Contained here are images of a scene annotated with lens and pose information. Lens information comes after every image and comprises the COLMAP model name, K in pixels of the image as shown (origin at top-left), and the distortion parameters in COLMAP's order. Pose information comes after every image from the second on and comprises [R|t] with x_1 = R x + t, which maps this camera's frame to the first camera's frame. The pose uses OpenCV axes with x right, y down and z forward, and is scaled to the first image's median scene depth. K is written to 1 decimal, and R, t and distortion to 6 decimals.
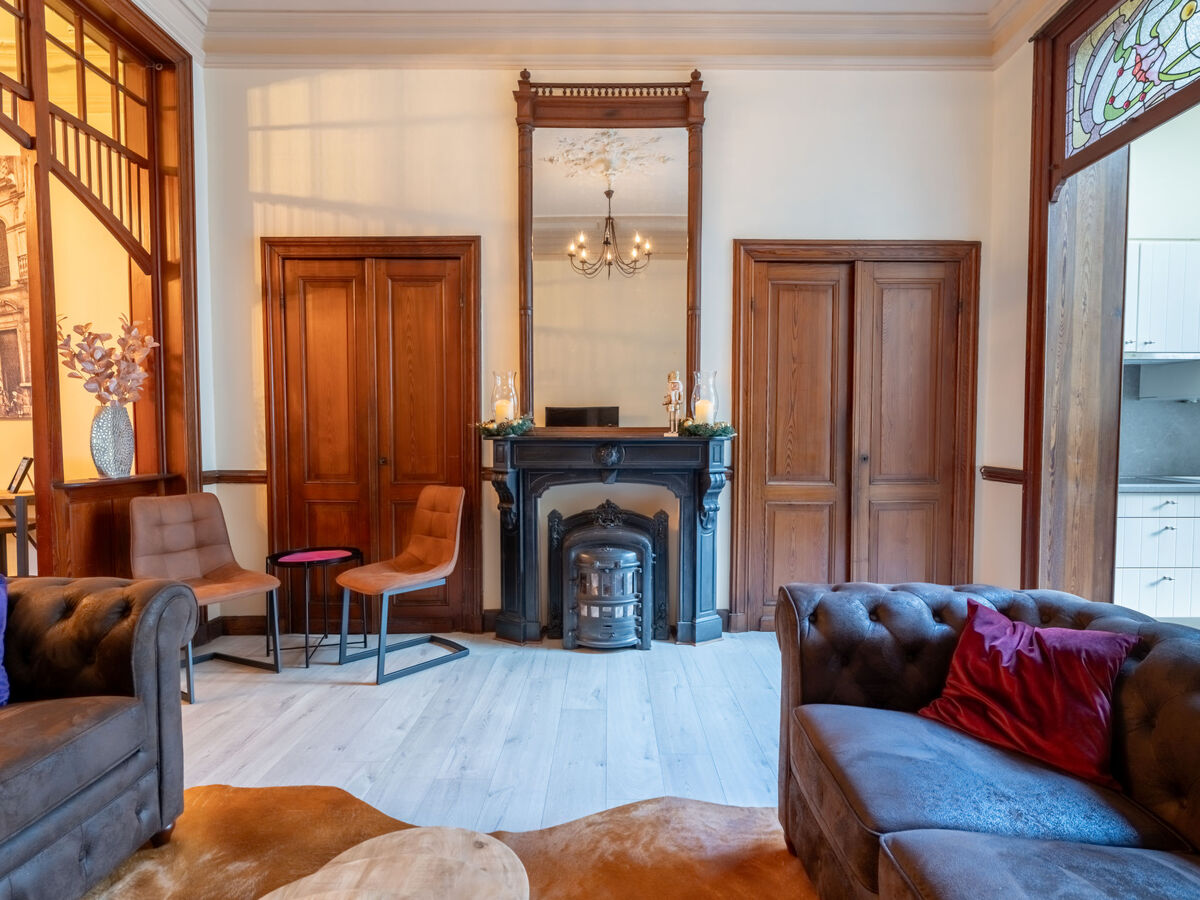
lens RADIAL K [[612.3, 0, 617.1], [0, 612.3, 455.9], [0, 0, 1]] dist [0.000516, -0.000873]
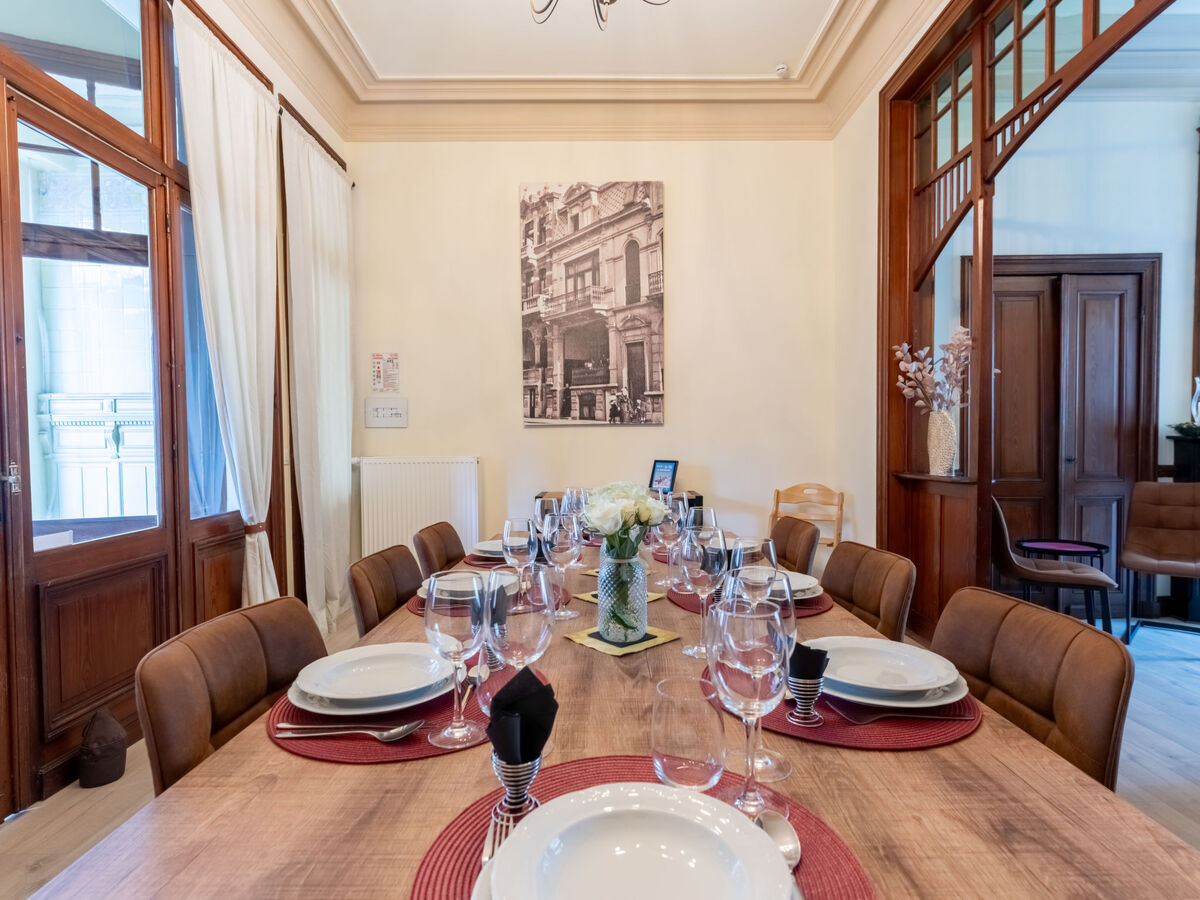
lens RADIAL K [[623.2, 0, 606.8], [0, 623.2, 456.6], [0, 0, 1]] dist [-0.002212, -0.000978]
pose [[0.999968, -0.007927, 0.000944, -1.230200], [0.007946, 0.999728, -0.021923, 0.020339], [-0.000770, 0.021929, 0.999759, -0.100342]]
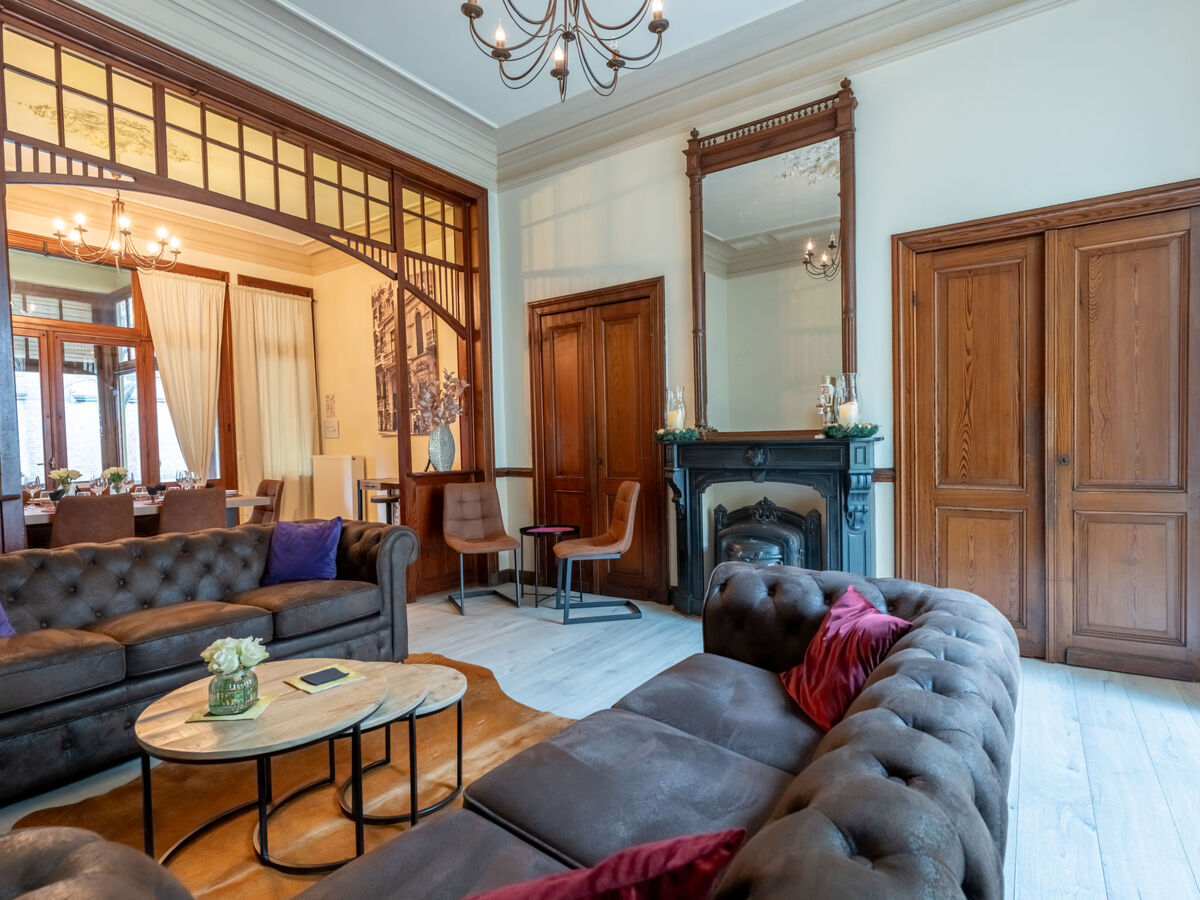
lens RADIAL K [[623.2, 0, 606.8], [0, 623.2, 456.6], [0, 0, 1]] dist [-0.002212, -0.000978]
pose [[0.820399, -0.002210, -0.571787, 0.391116], [-0.000086, 0.999992, -0.003987, 0.003215], [0.571791, 0.003320, 0.820393, -0.074133]]
